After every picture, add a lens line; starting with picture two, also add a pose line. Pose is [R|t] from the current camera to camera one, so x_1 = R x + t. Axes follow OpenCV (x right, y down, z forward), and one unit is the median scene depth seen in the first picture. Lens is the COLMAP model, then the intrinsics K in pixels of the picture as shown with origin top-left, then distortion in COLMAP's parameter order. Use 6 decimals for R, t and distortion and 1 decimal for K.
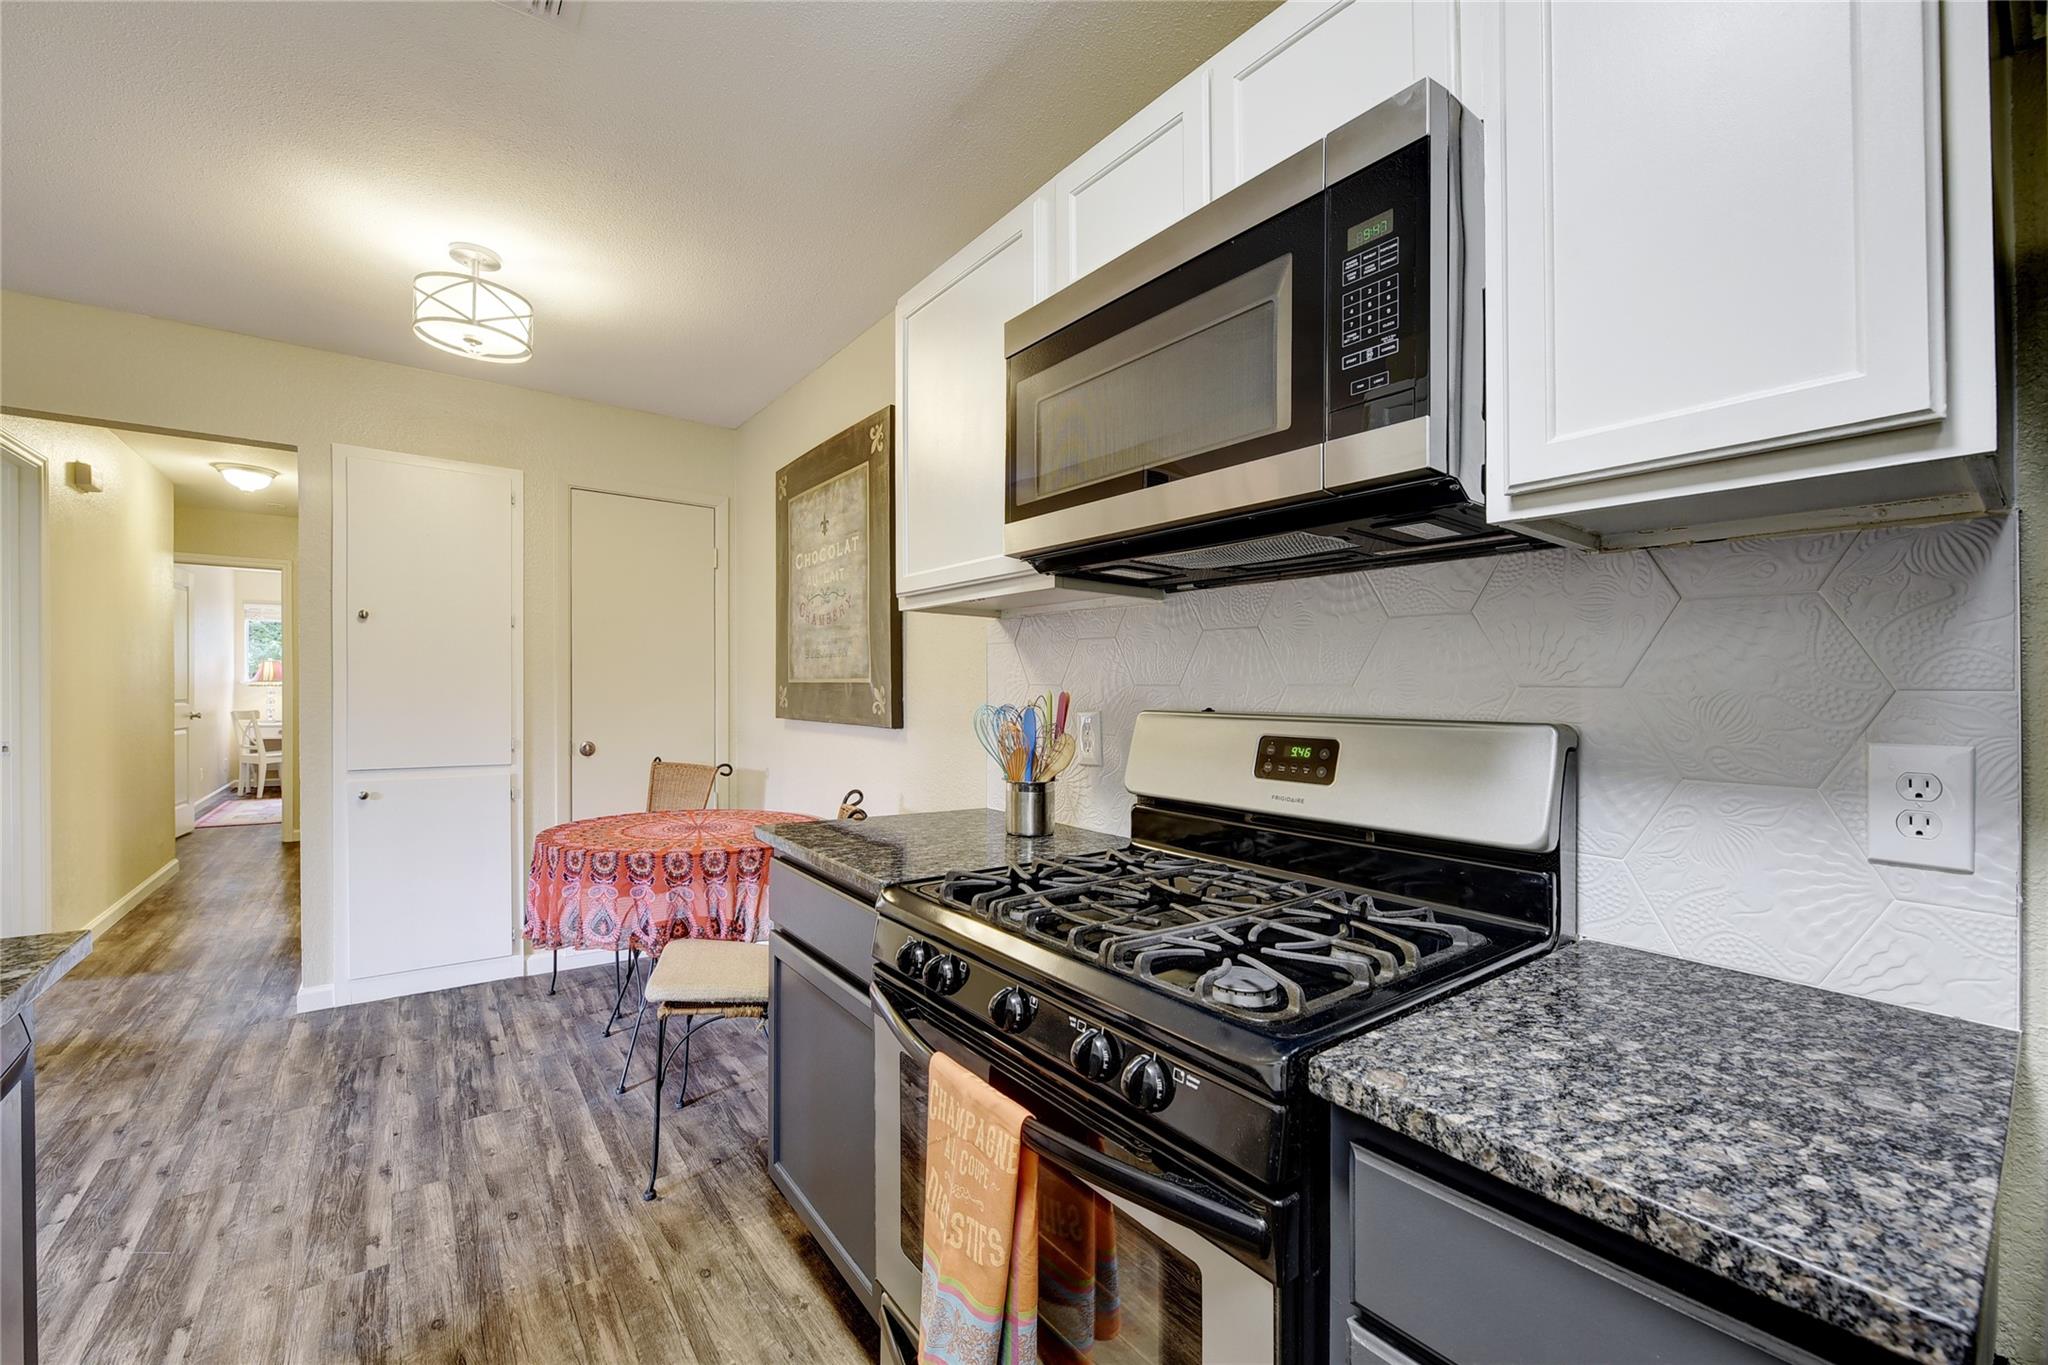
lens RADIAL K [[825.5, 0, 1000.6], [0, 825.5, 711.6], [0, 0, 1]] dist [-0.001717, -0.000618]
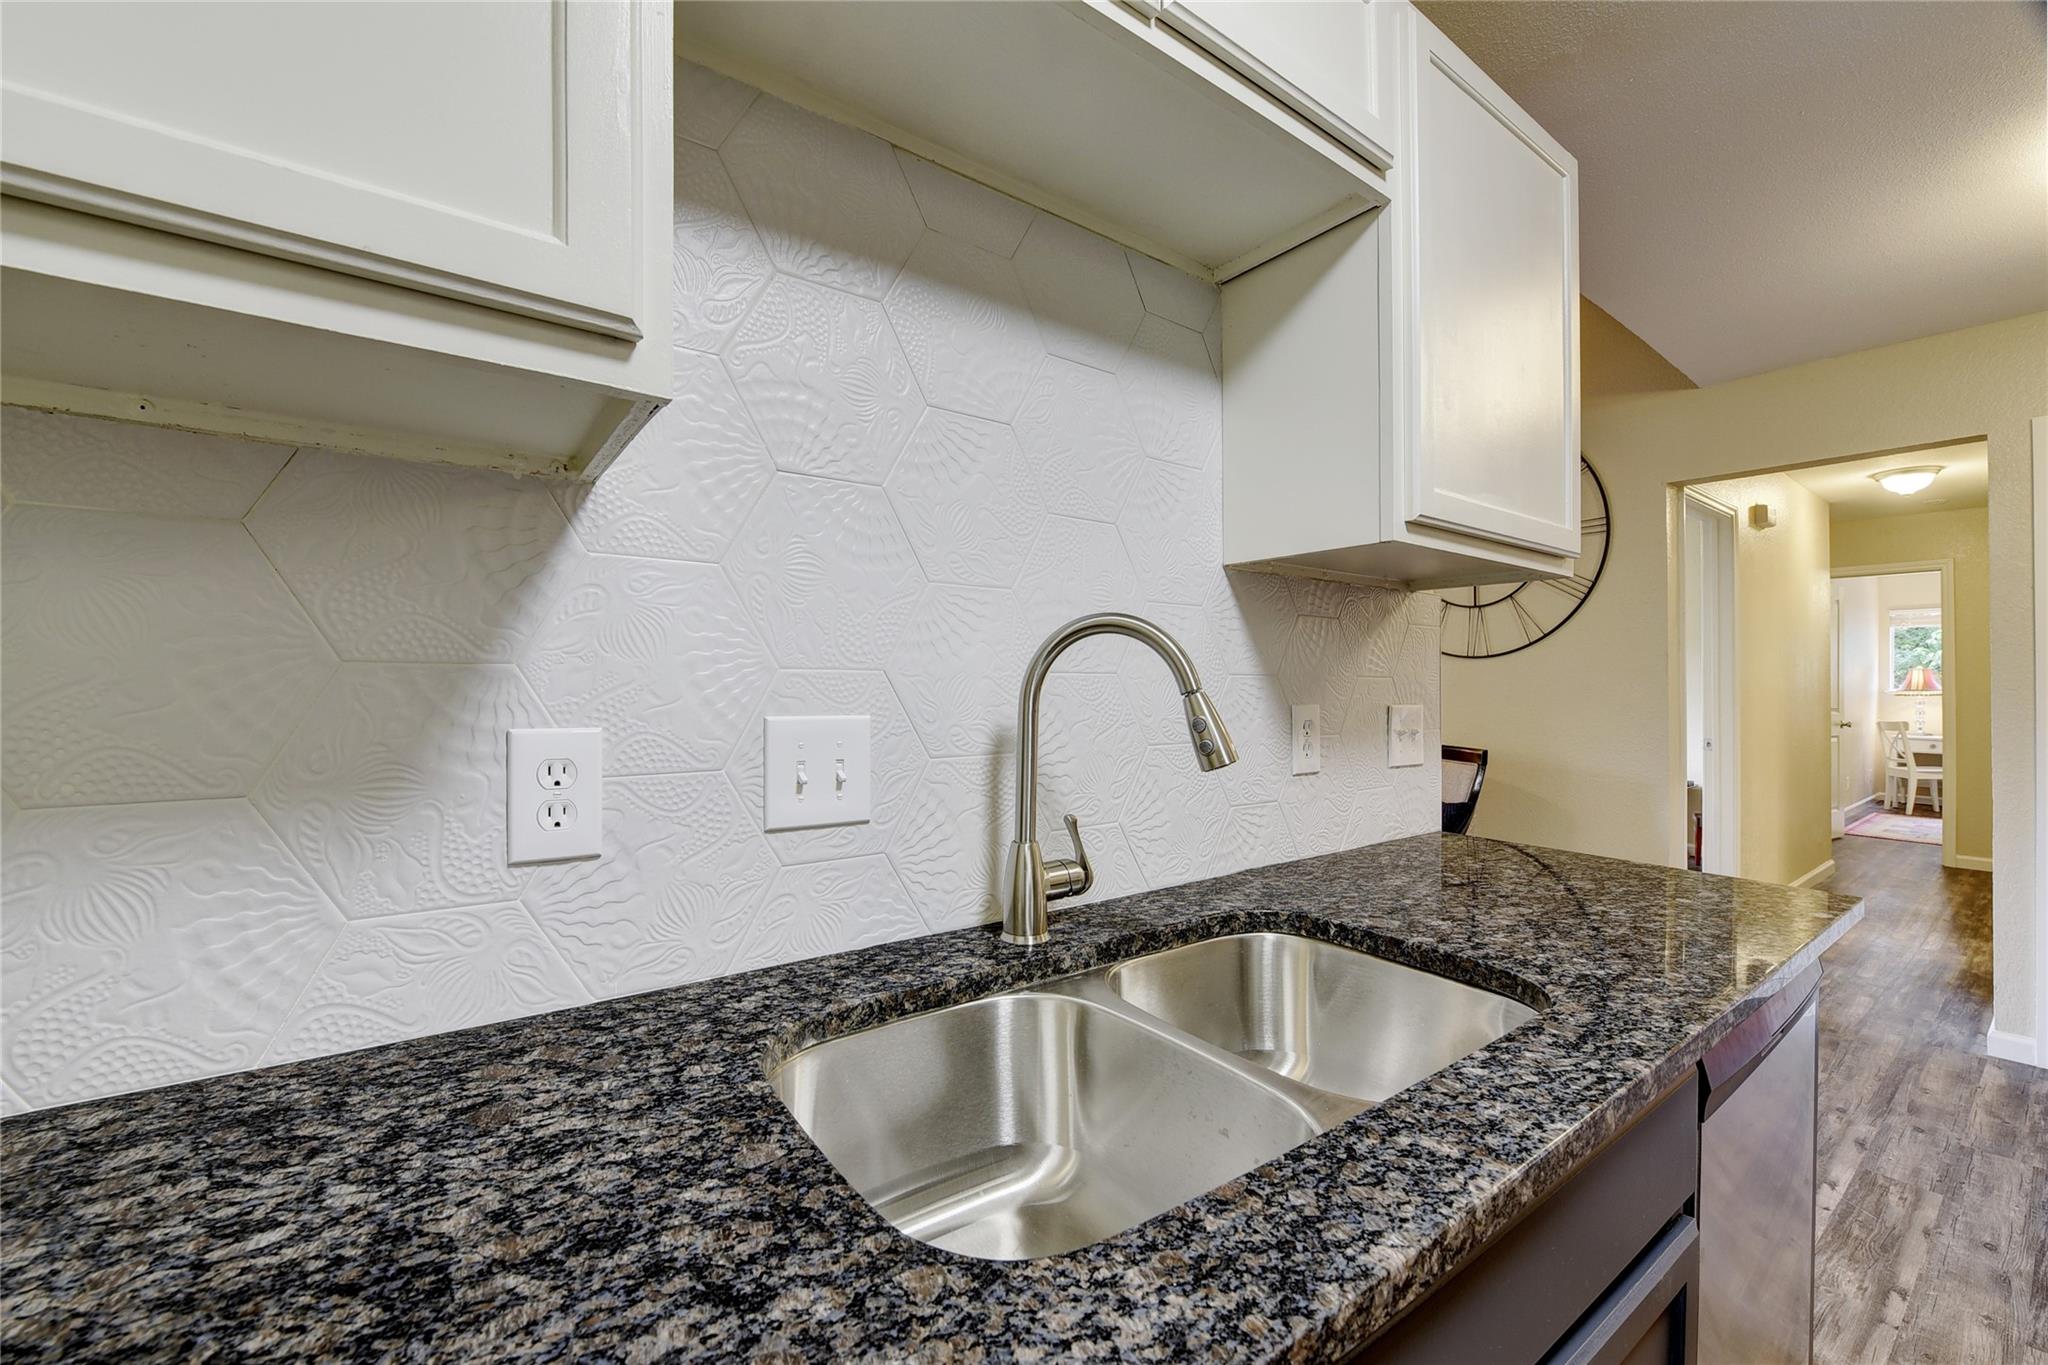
lens RADIAL K [[813.4, 0, 1017.2], [0, 813.4, 681.2], [0, 0, 1]] dist [-0.021139, 0.000760]
pose [[0.002772, -0.019797, -0.999800, 0.025362], [-0.030742, 0.999330, -0.019872, 0.008989], [0.999524, 0.030791, 0.002162, -0.132119]]
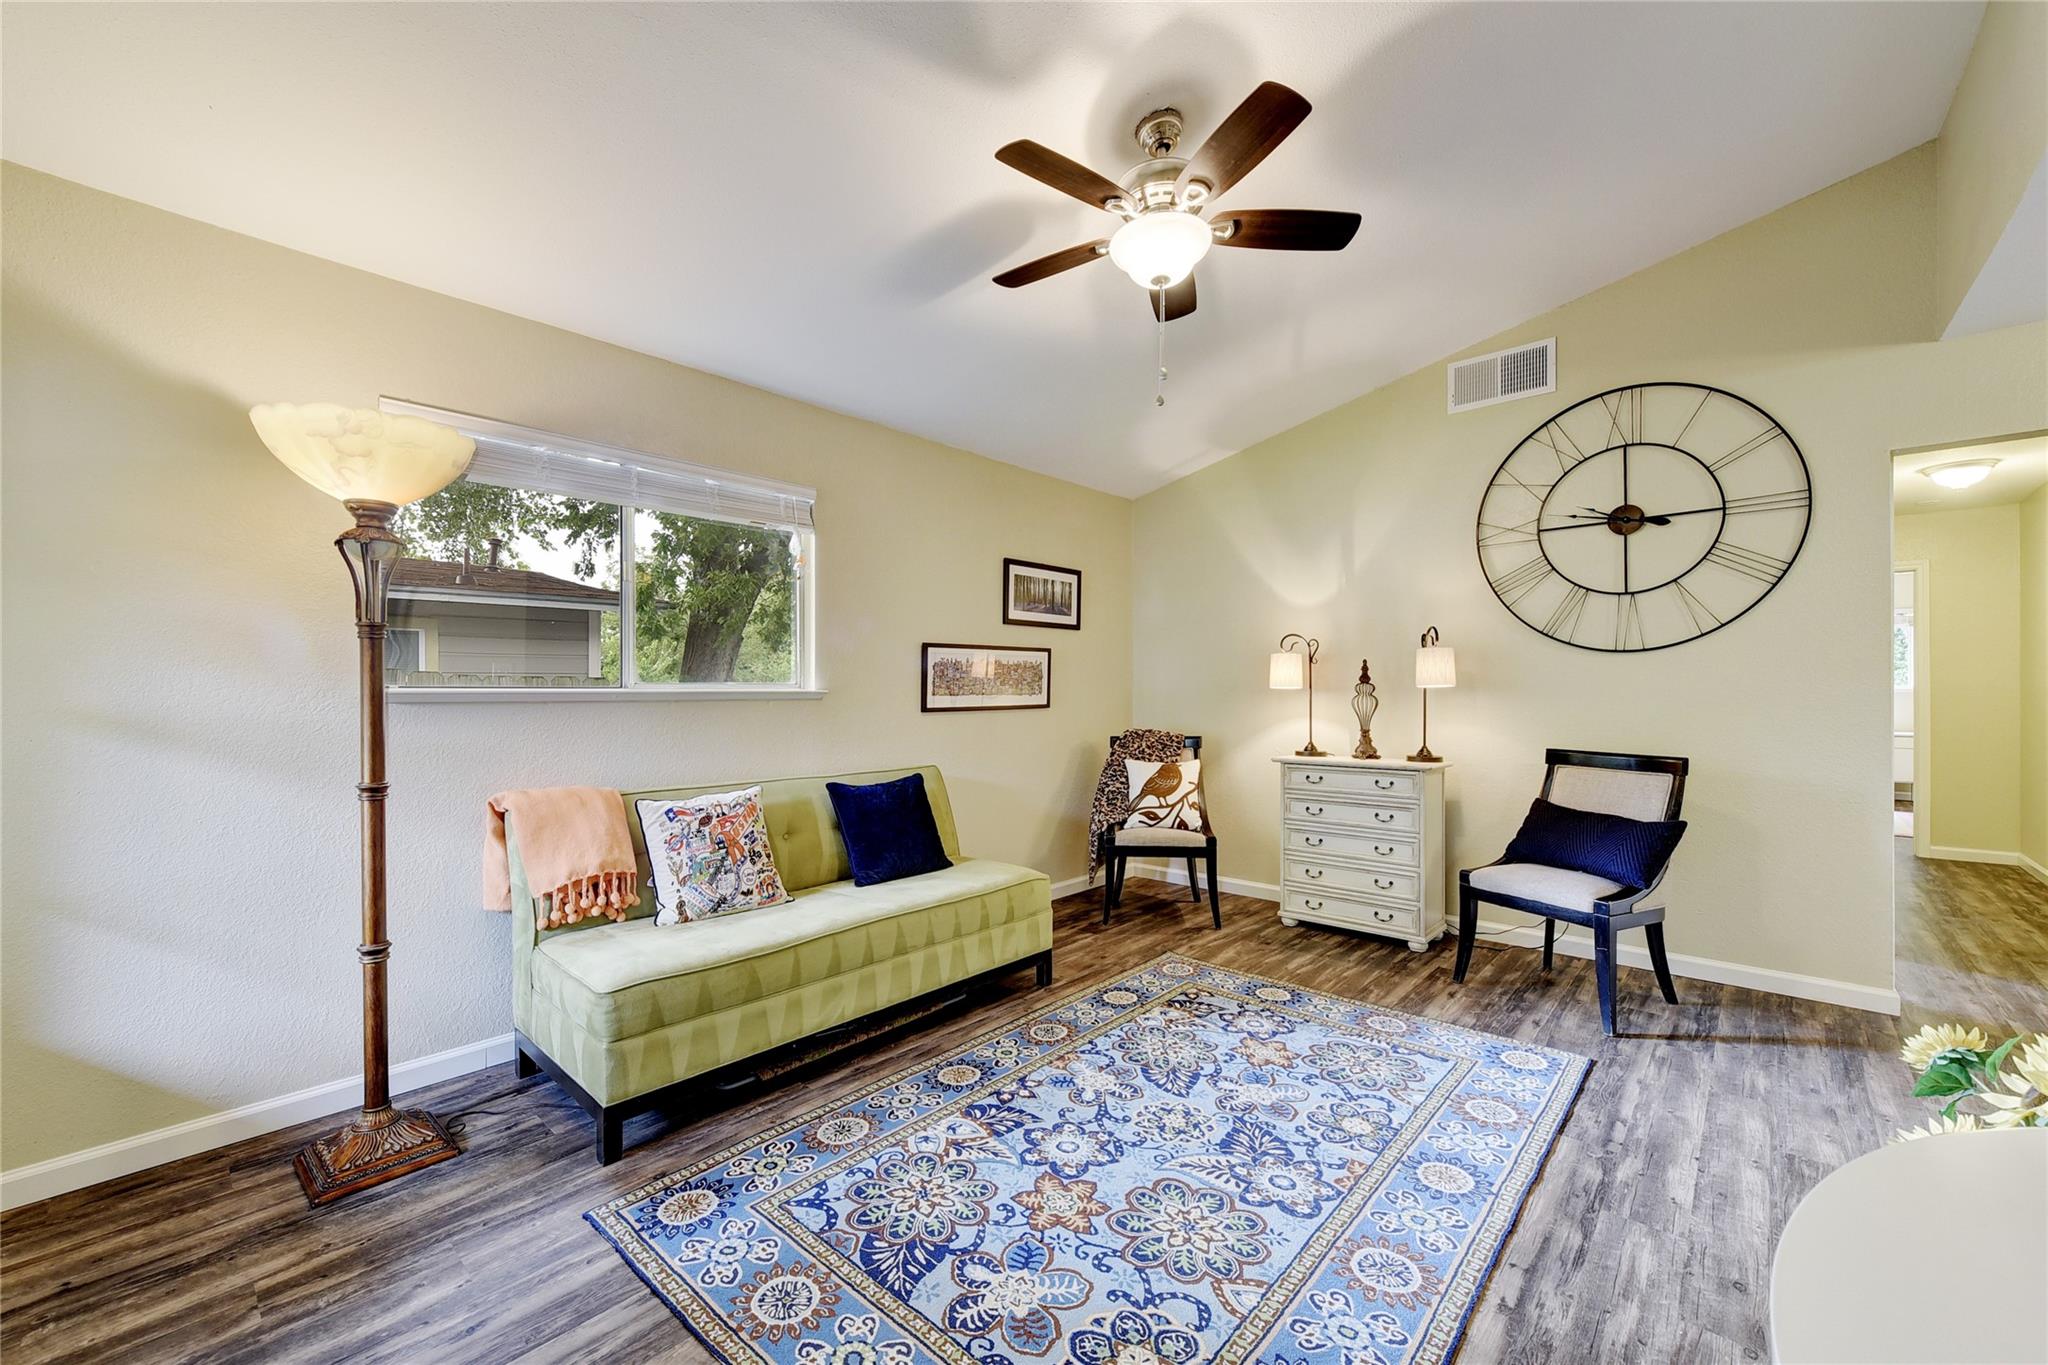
lens RADIAL K [[811.8, 0, 1015.9], [0, 811.8, 691.3], [0, 0, 1]] dist [0.010860, -0.003835]
pose [[0.196598, -0.016620, -0.980343, -0.512373], [-0.028239, 0.999346, -0.022606, 0.033579], [0.980077, 0.032128, 0.196000, -0.630591]]
